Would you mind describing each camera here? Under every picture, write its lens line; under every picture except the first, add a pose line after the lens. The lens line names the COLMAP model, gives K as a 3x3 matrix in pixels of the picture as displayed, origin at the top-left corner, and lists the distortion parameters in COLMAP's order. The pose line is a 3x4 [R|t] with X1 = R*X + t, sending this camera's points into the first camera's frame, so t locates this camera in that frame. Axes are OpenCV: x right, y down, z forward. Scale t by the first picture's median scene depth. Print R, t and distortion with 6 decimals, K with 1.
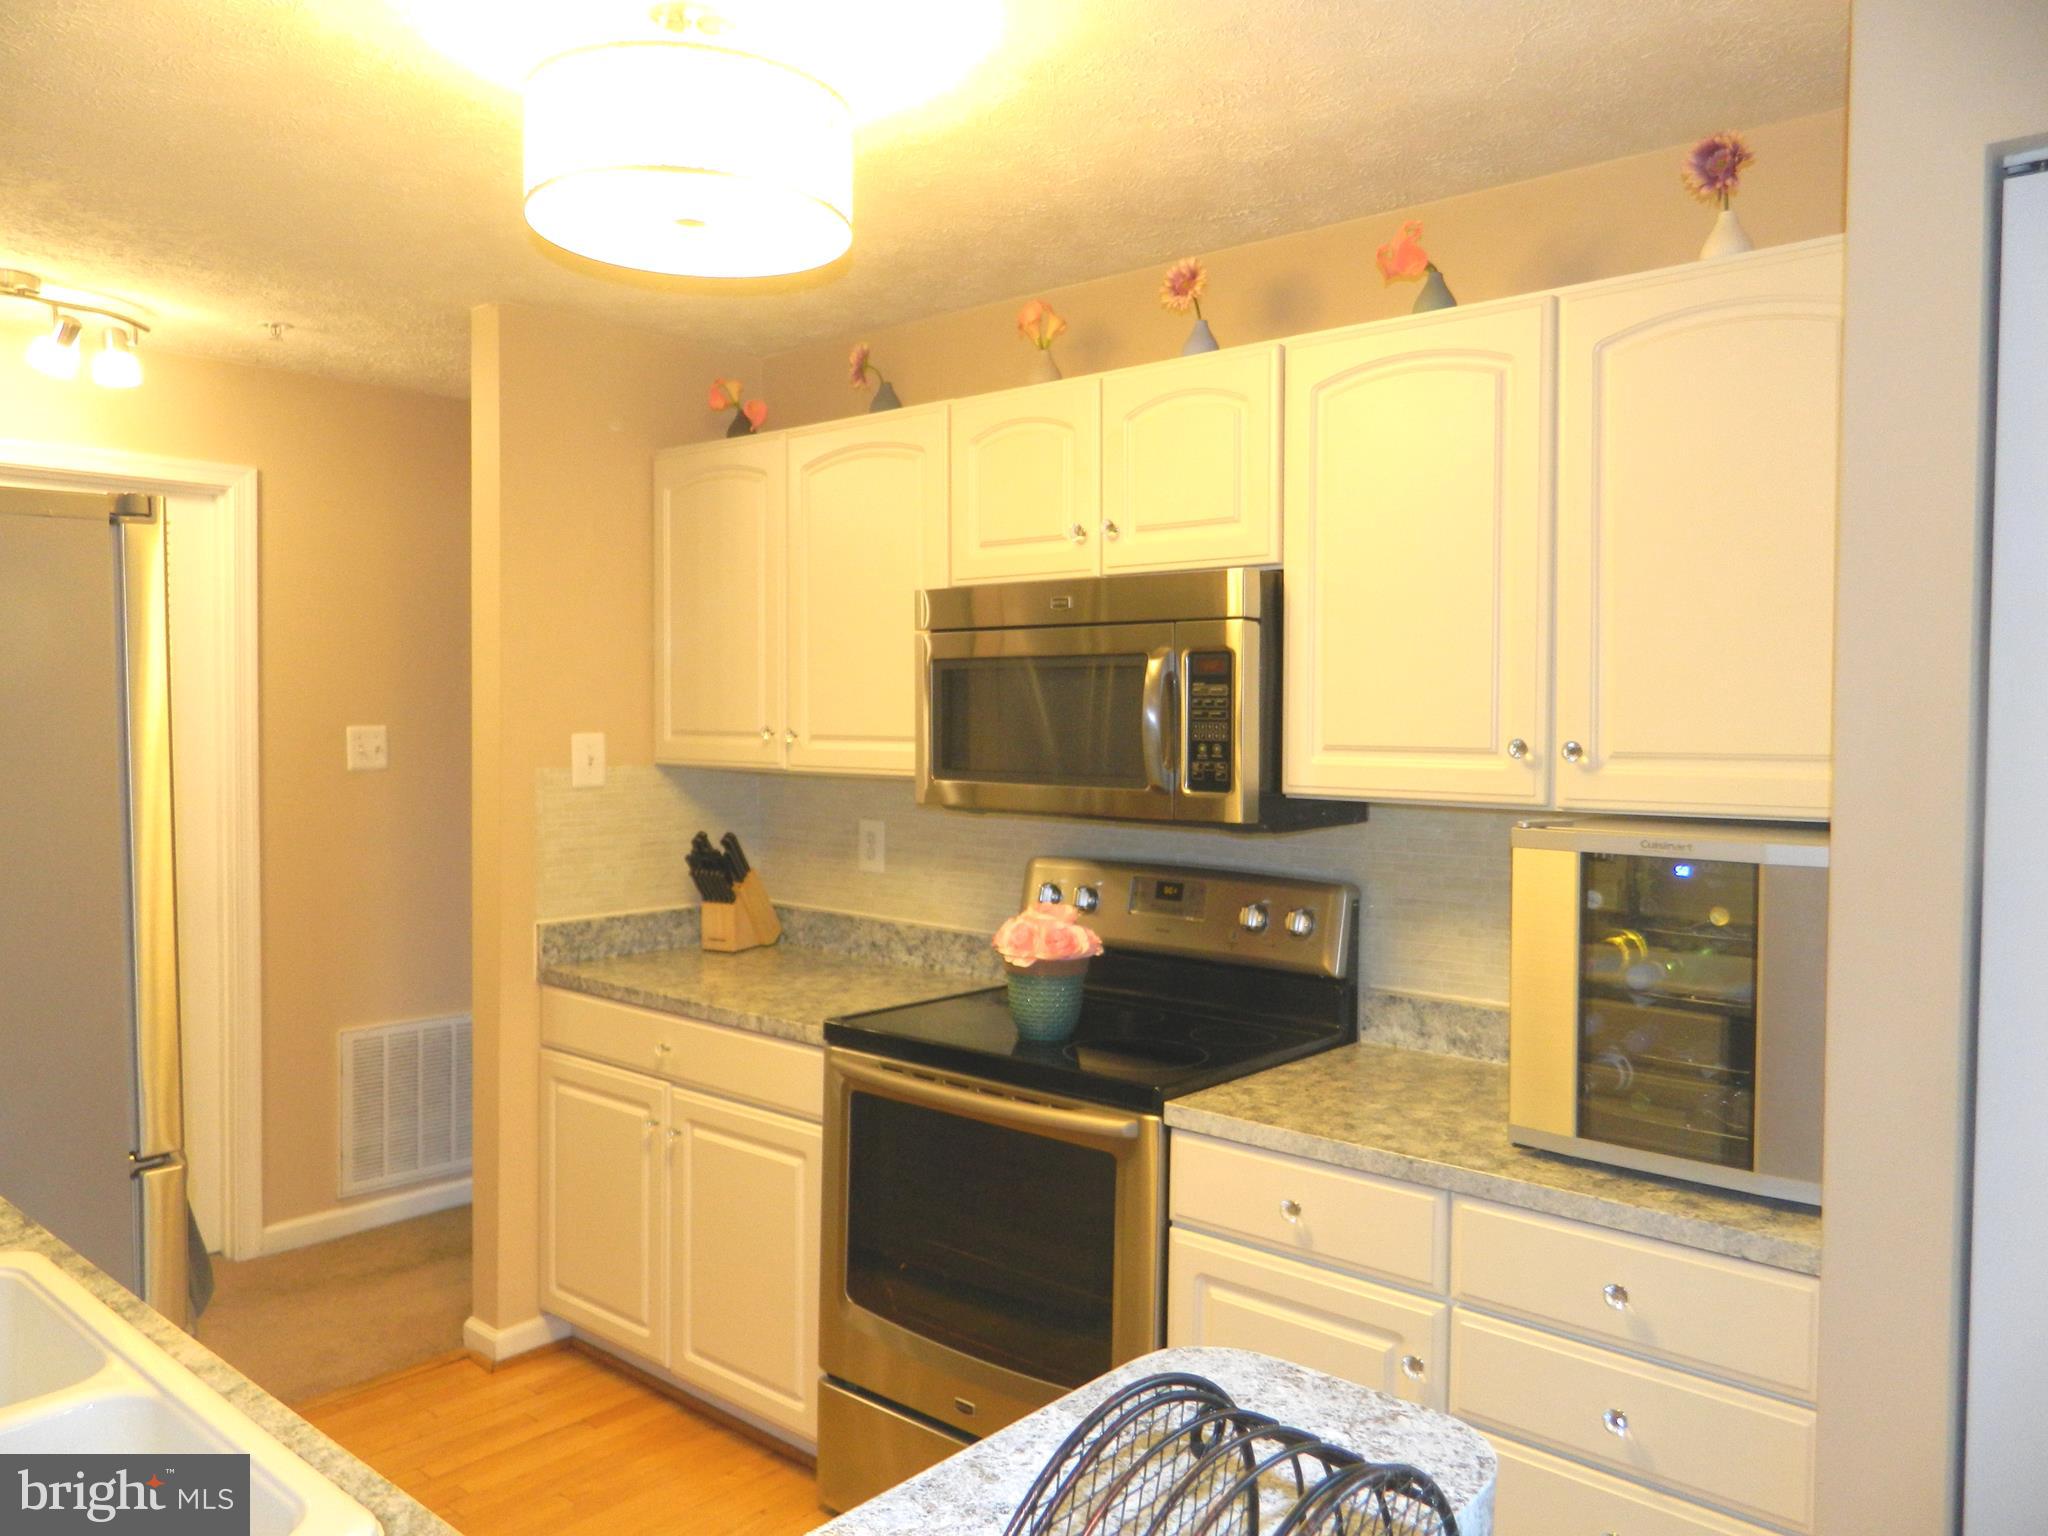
lens RADIAL K [[1510.6, 0, 1018.5], [0, 1510.6, 753.2], [0, 0, 1]] dist [0.008308, -0.012691]
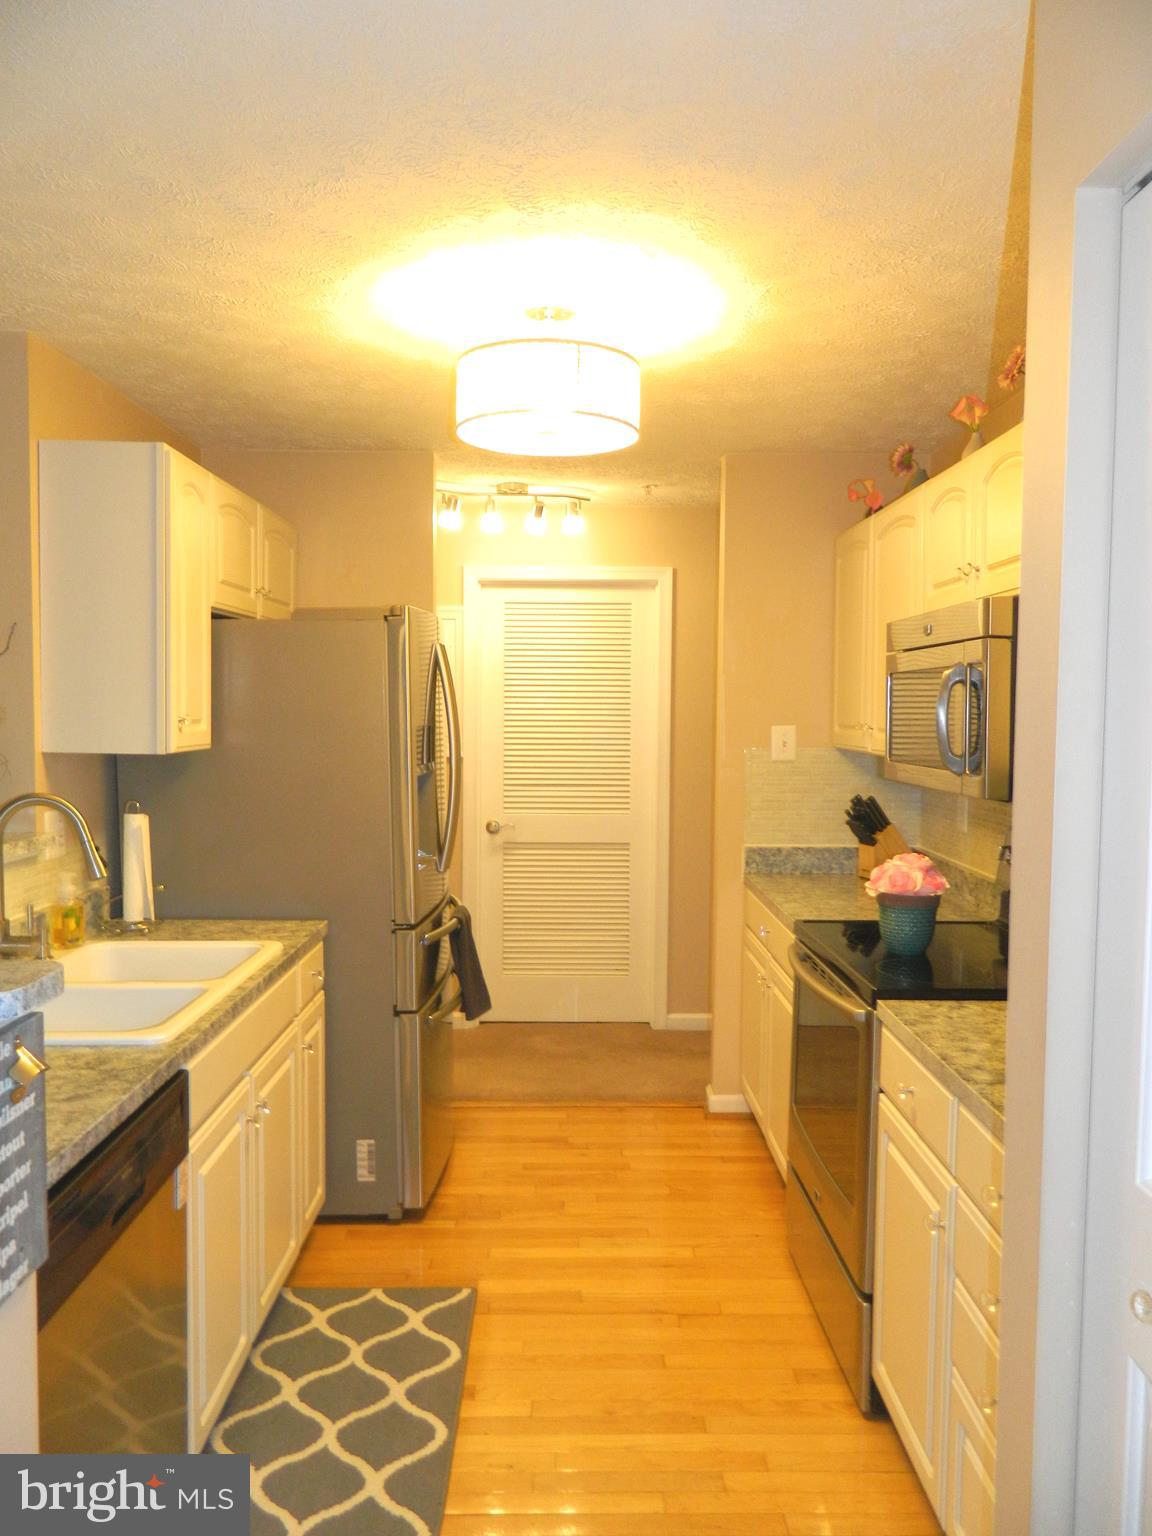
lens RADIAL K [[1132.9, 0, 580.5], [0, 1132.9, 759.7], [0, 0, 1]] dist [0.008308, -0.012691]
pose [[0.673628, 0.032993, -0.738334, 0.426513], [-0.022769, 0.999455, 0.023888, -0.001587], [0.738720, 0.000720, 0.674012, 0.075861]]
